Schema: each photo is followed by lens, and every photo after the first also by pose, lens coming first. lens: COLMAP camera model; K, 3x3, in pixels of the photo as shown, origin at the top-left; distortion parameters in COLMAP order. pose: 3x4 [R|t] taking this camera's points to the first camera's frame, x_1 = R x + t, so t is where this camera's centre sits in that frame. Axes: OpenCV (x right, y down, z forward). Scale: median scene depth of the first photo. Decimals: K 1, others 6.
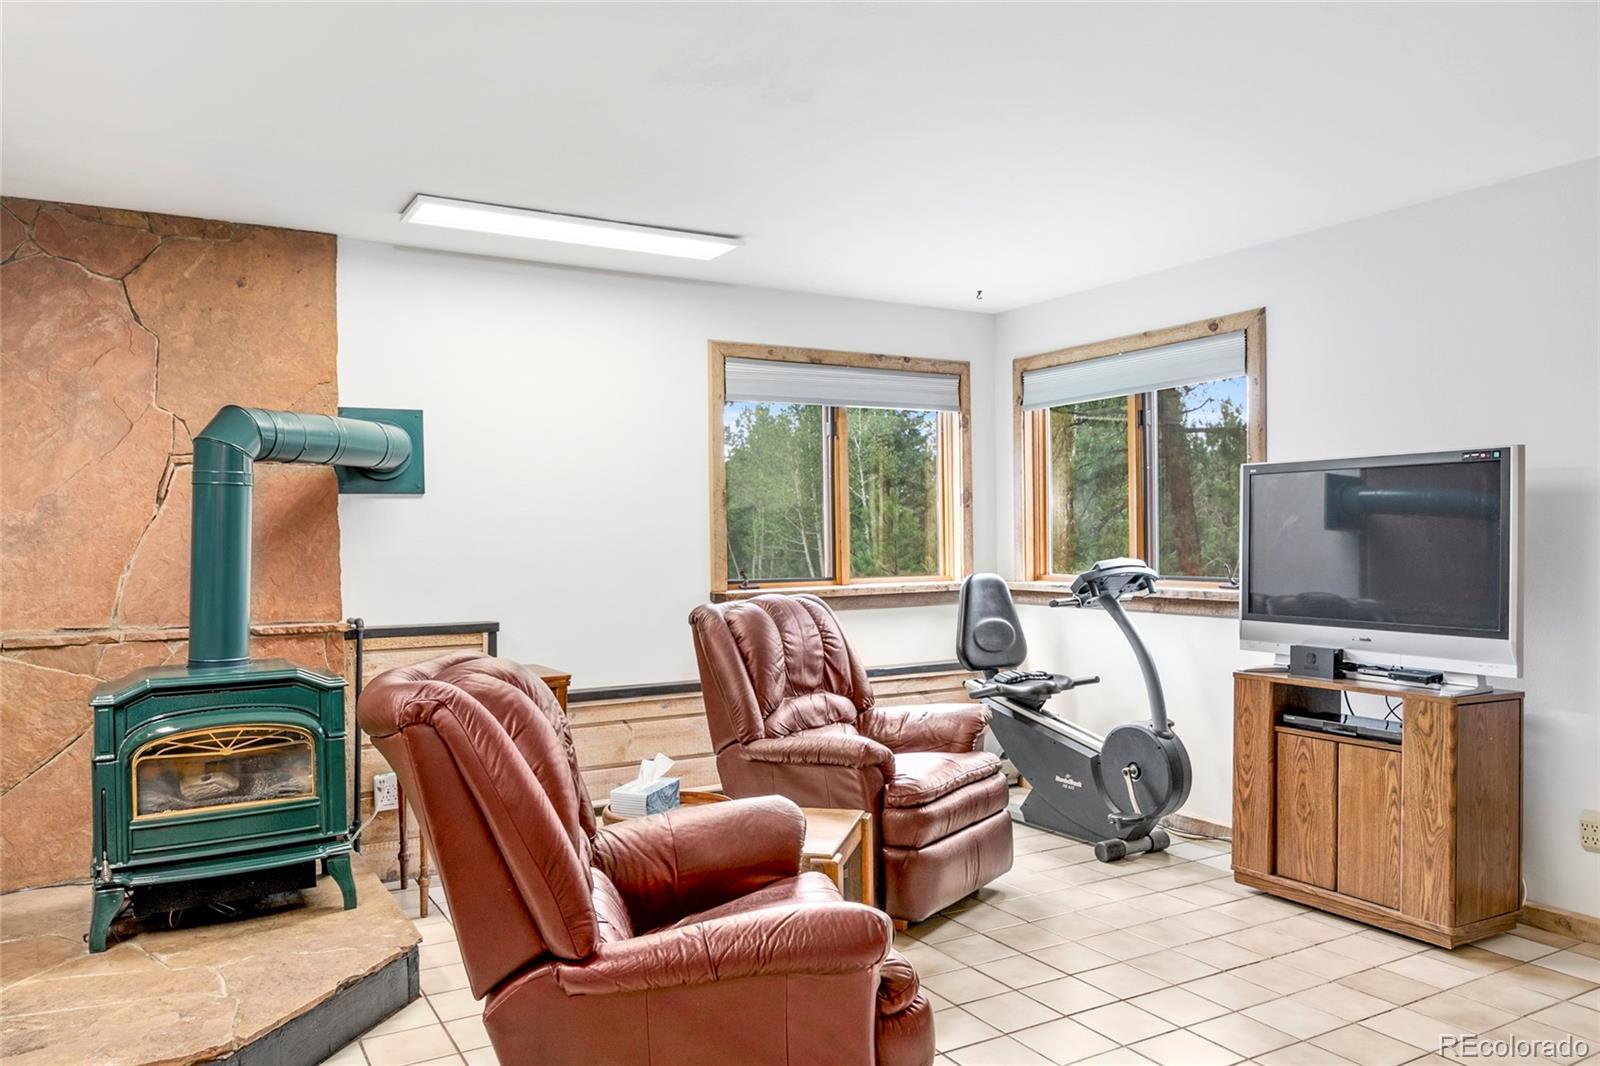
lens RADIAL K [[1146.8, 0, 807.2], [0, 1146.8, 561.3], [0, 0, 1]] dist [-0.001155, -0.001853]
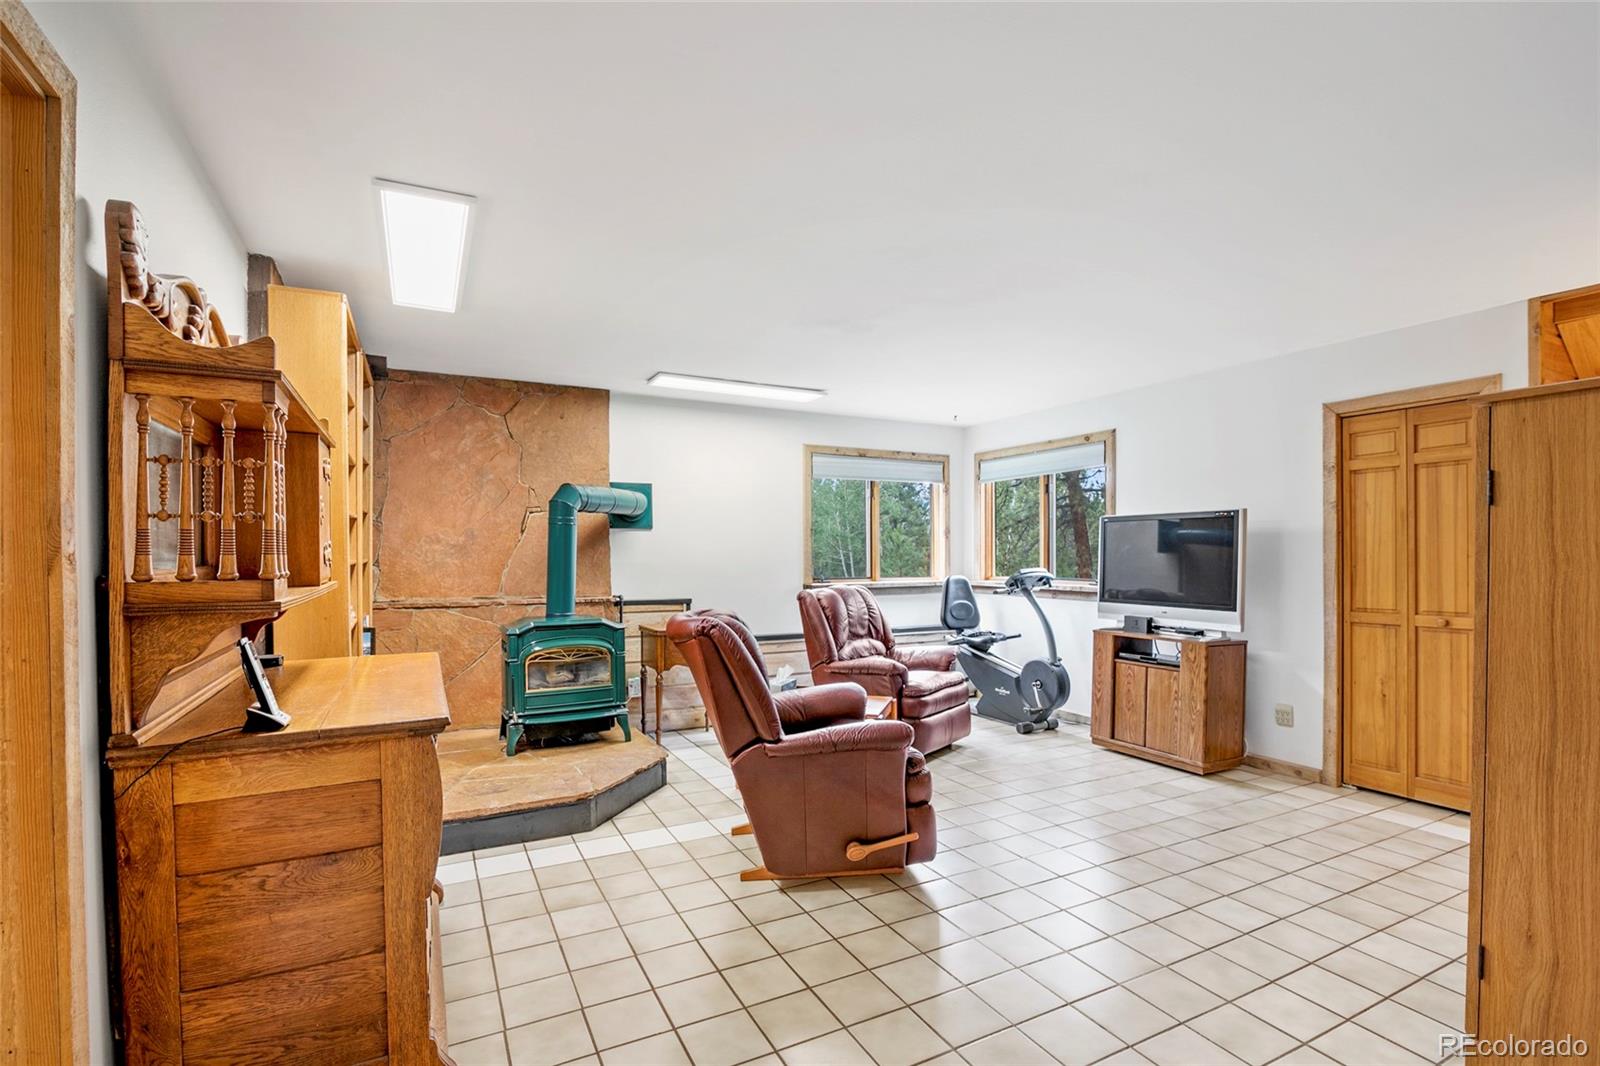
lens RADIAL K [[738.1, 0, 803.0], [0, 738.1, 571.5], [0, 0, 1]] dist [-0.018655, 0.000035]
pose [[0.998664, 0.010913, -0.050515, -0.034841], [-0.010794, 0.999938, 0.002619, 0.005595], [0.050540, -0.002070, 0.998720, -0.207858]]
